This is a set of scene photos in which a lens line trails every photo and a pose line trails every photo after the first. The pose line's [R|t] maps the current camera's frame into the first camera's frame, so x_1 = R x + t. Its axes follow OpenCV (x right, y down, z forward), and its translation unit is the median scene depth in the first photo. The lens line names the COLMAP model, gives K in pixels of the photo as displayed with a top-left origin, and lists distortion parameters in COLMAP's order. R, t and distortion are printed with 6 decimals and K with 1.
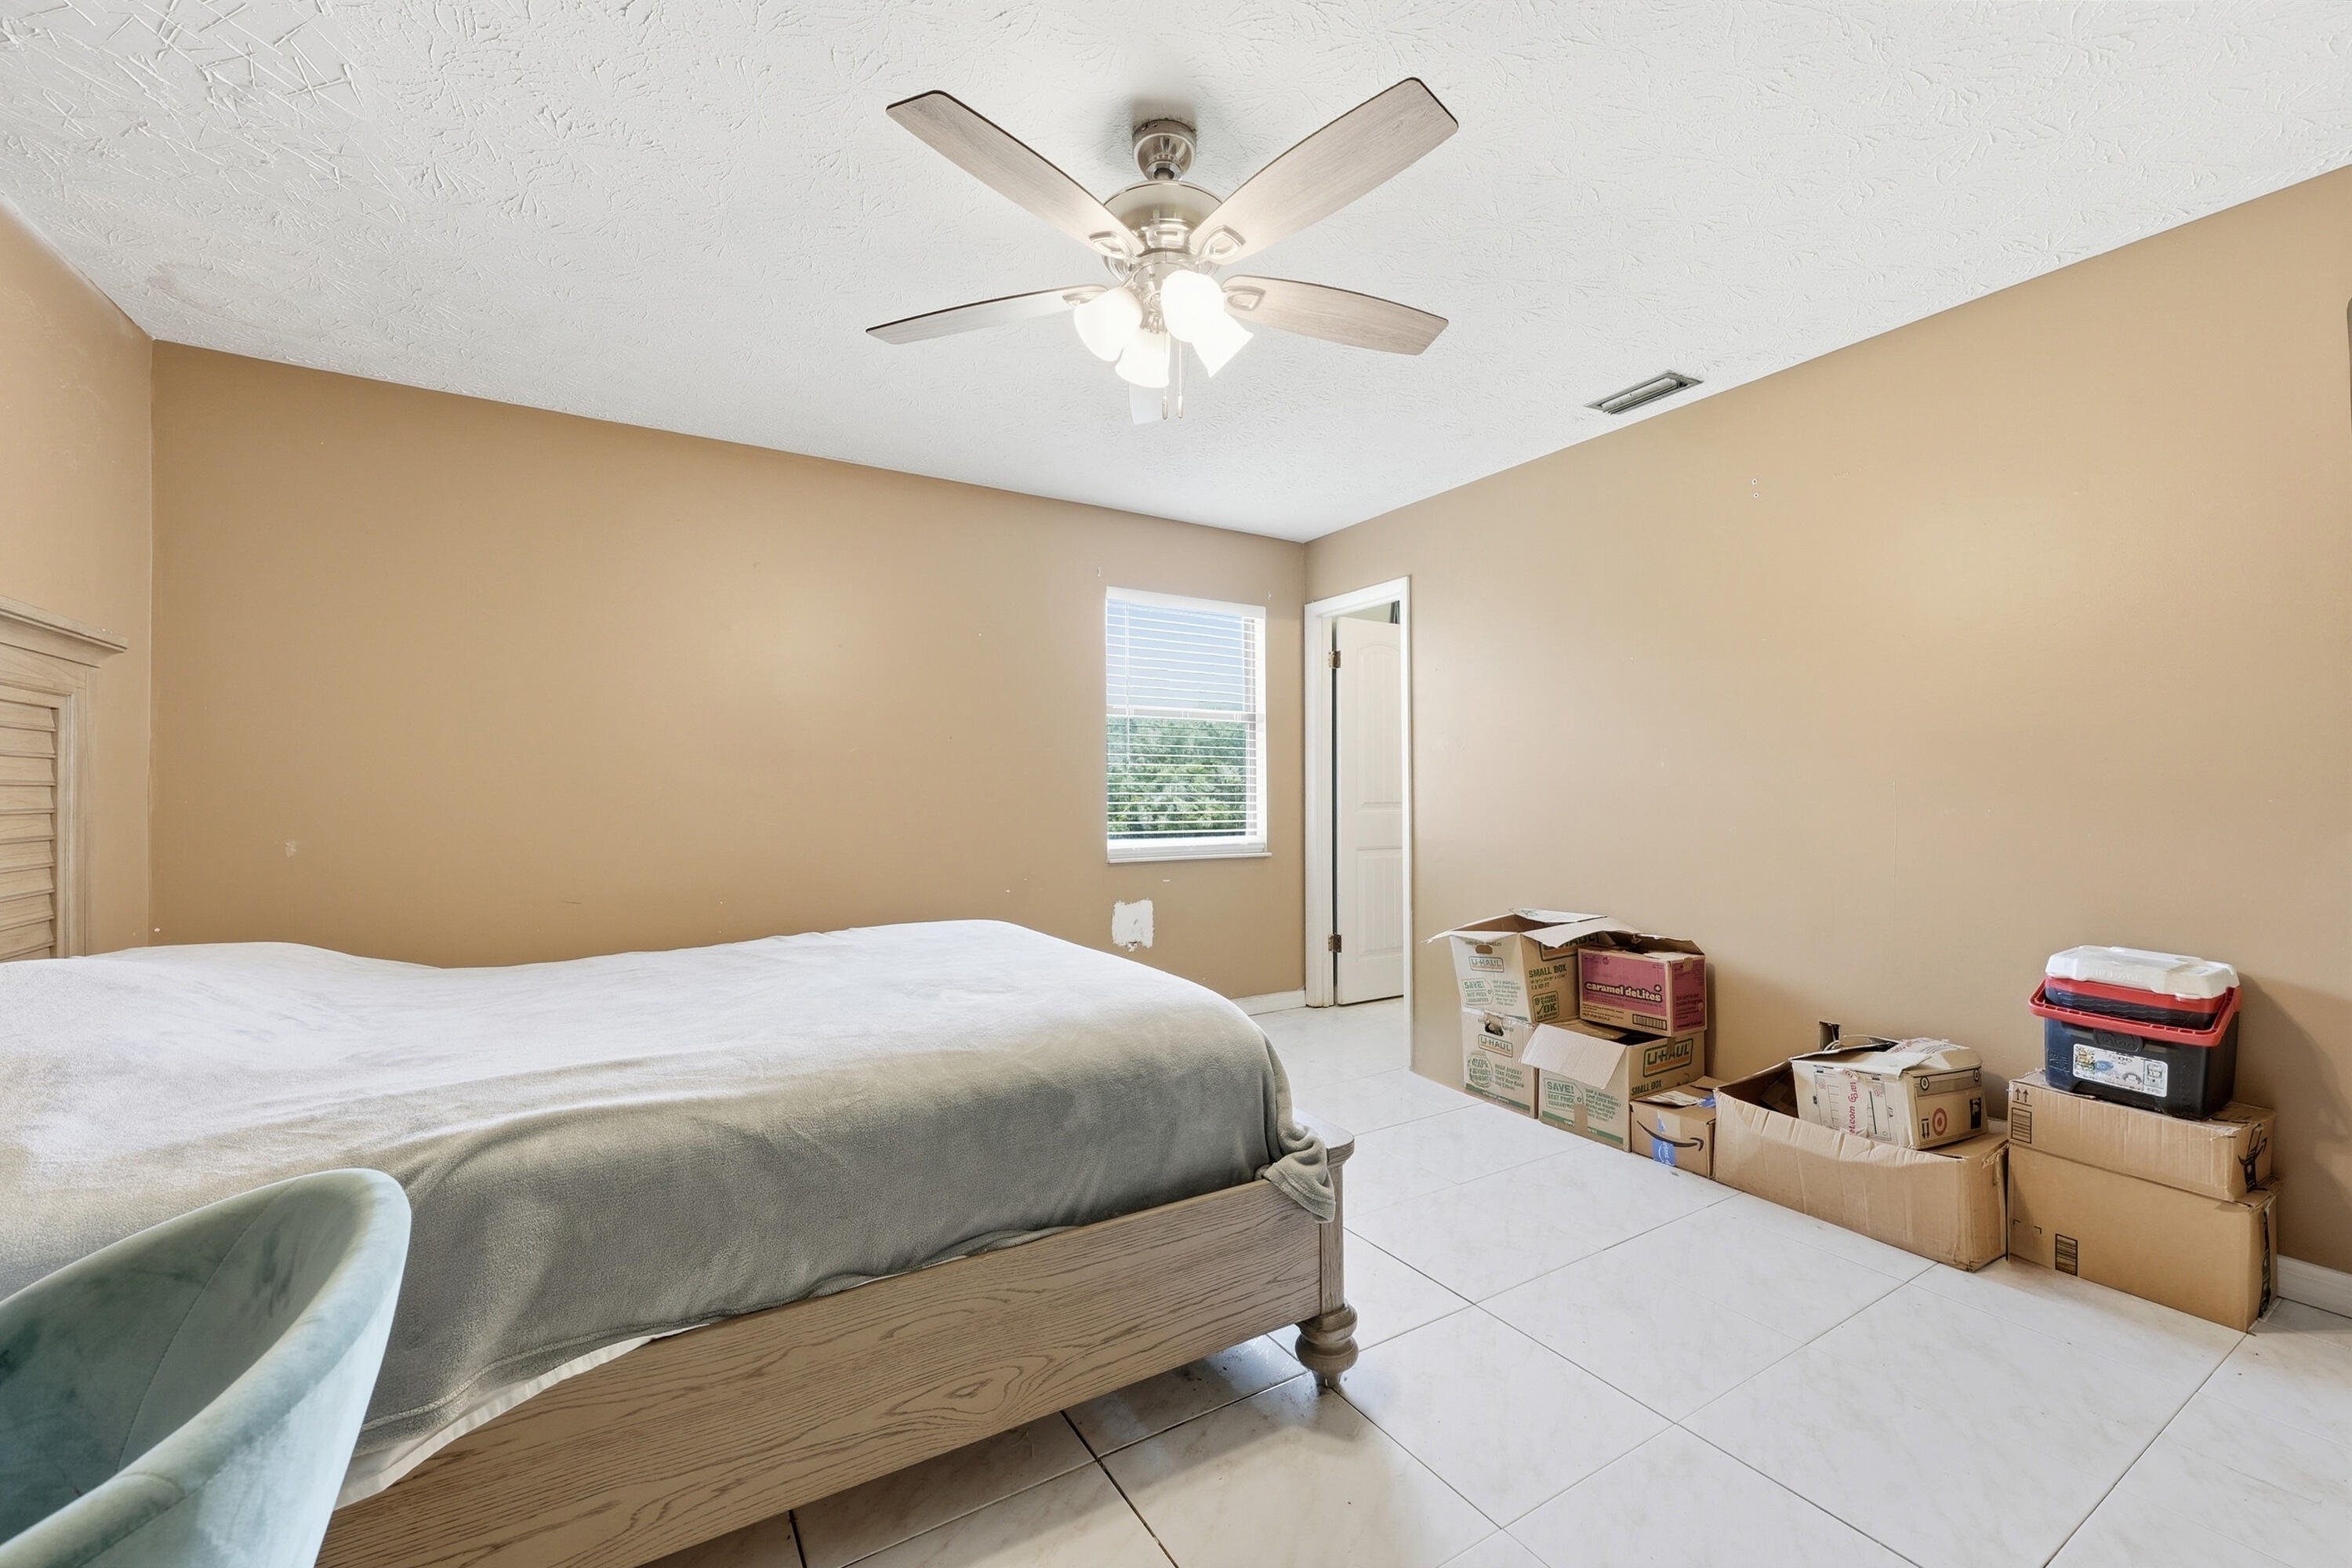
lens RADIAL K [[946.2, 0, 1178.0], [0, 946.2, 786.9], [0, 0, 1]] dist [0.003960, 0.000375]
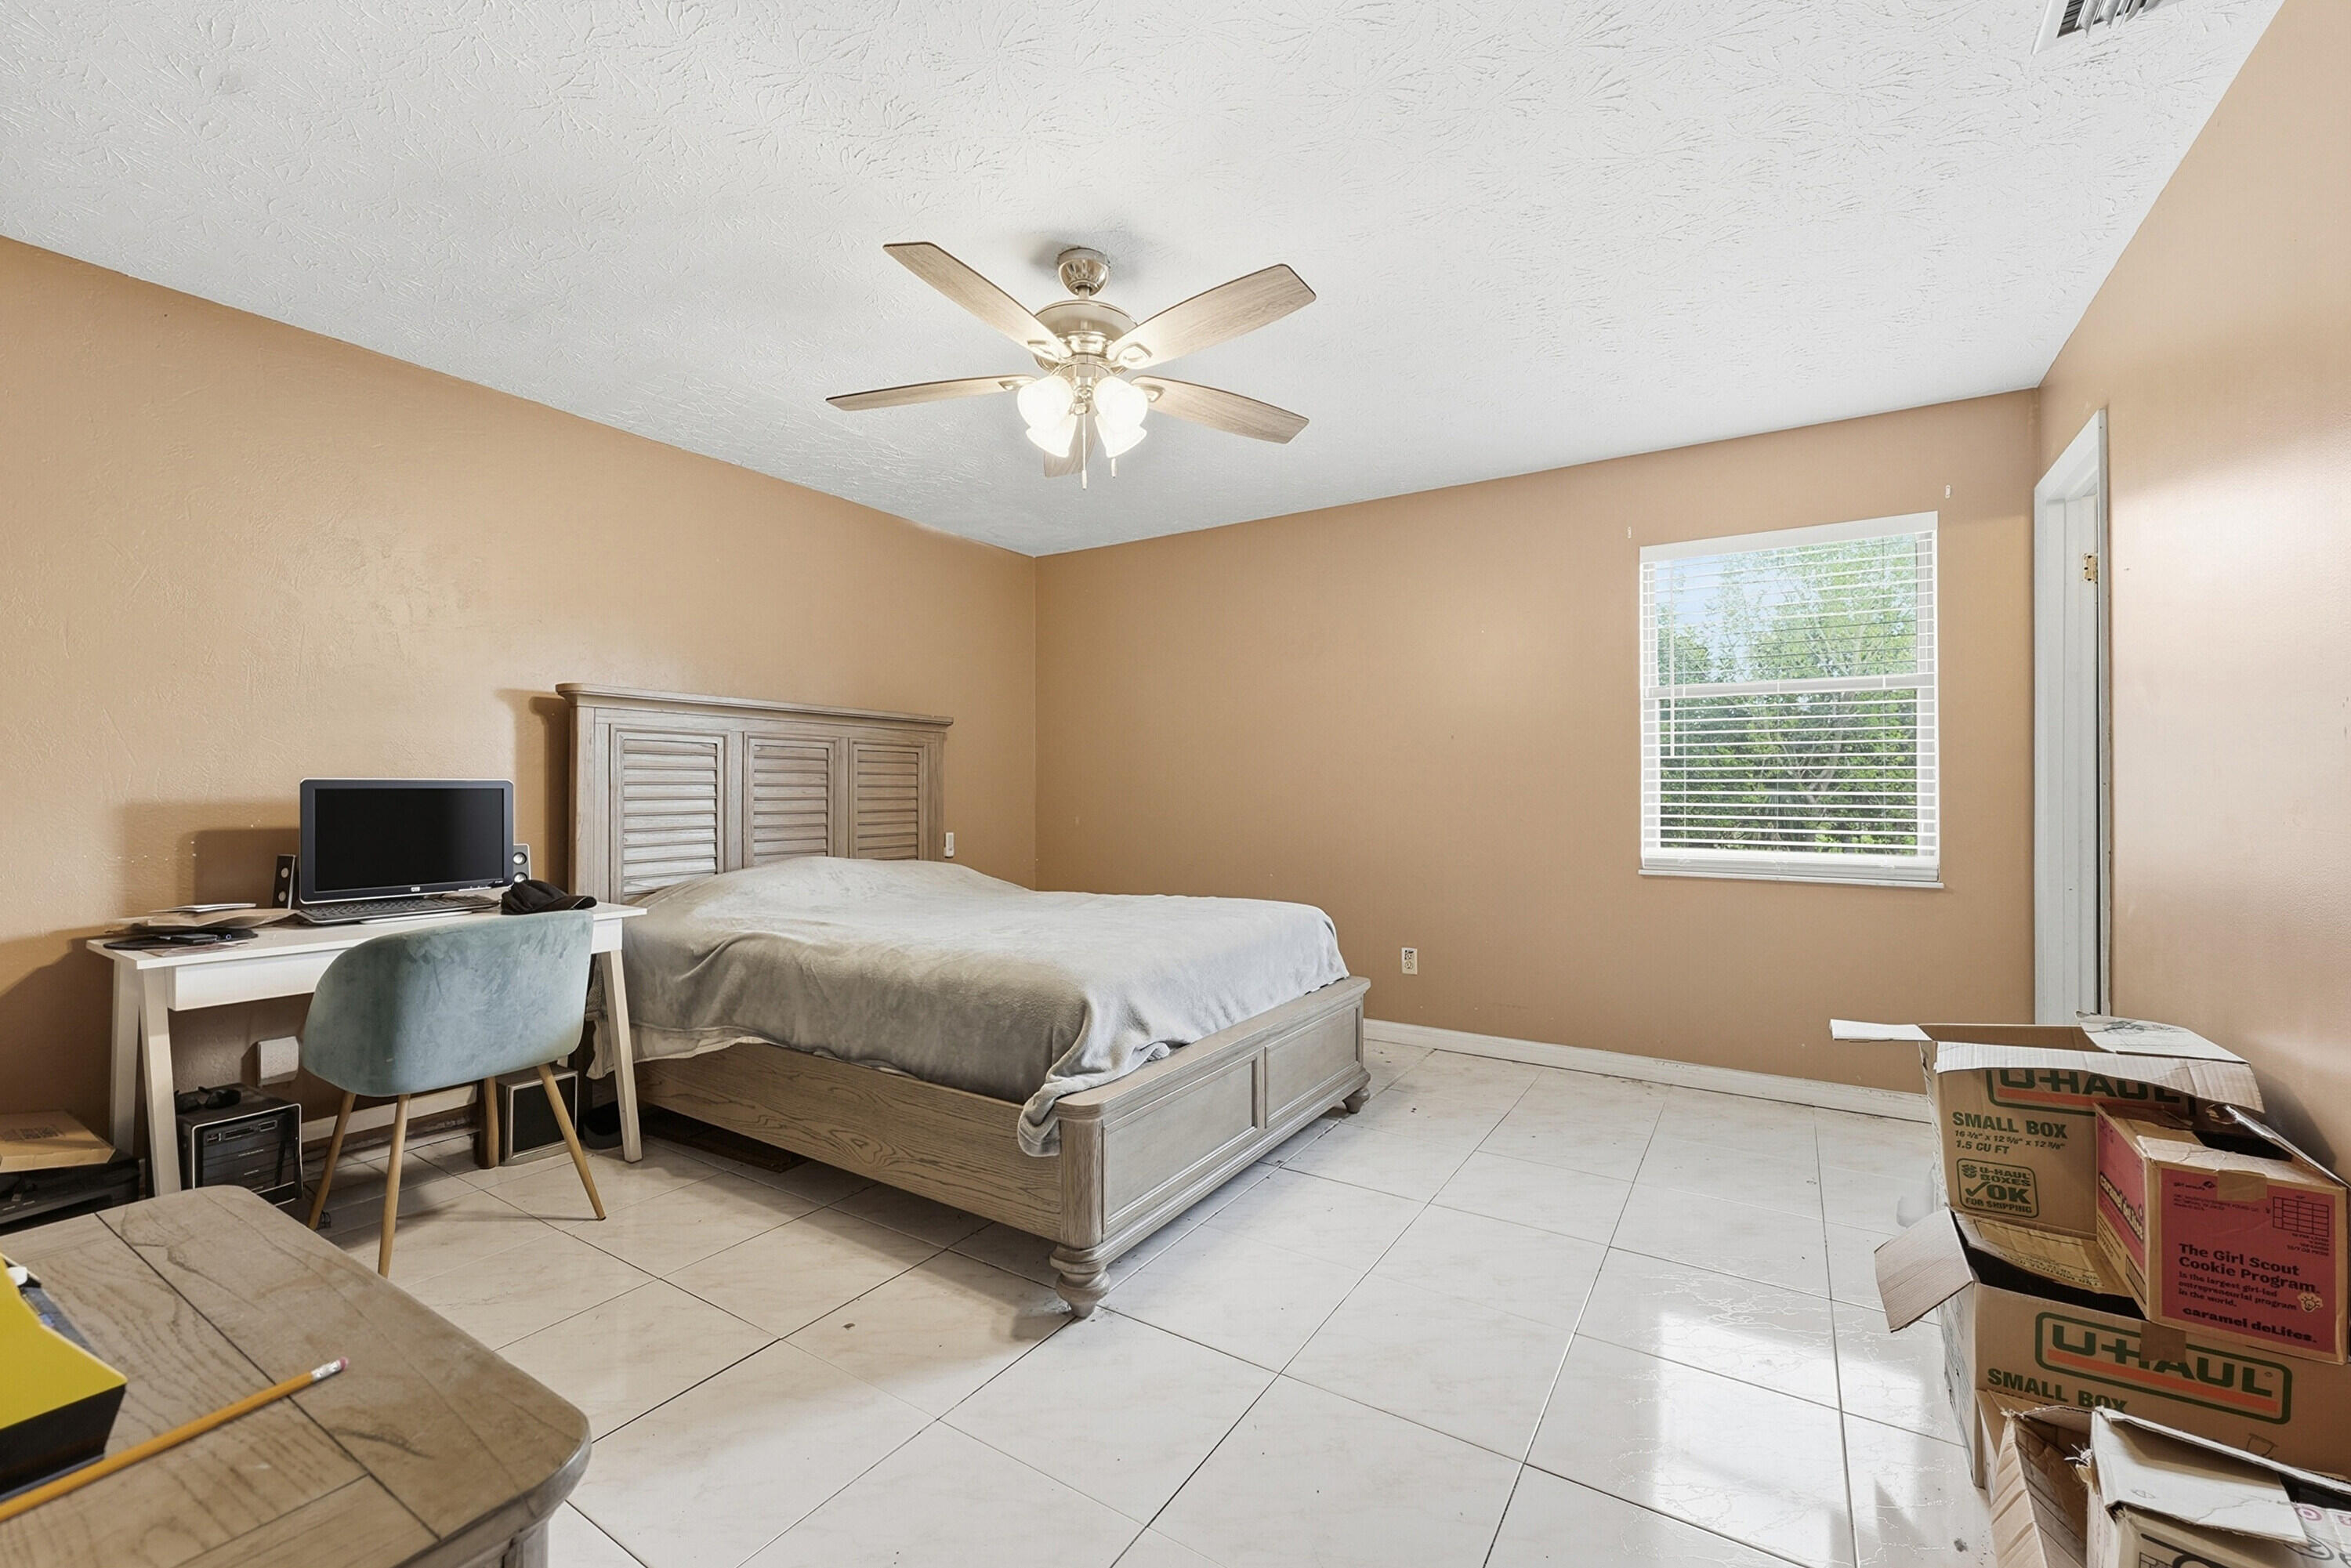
lens RADIAL K [[953.8, 0, 1172.2], [0, 953.8, 787.8], [0, 0, 1]] dist [0.002286, -0.000089]
pose [[0.429622, 0.001377, -0.903008, 0.762514], [0.004693, 0.999982, 0.003757, -0.003150], [0.902997, -0.005852, 0.429608, 0.376277]]
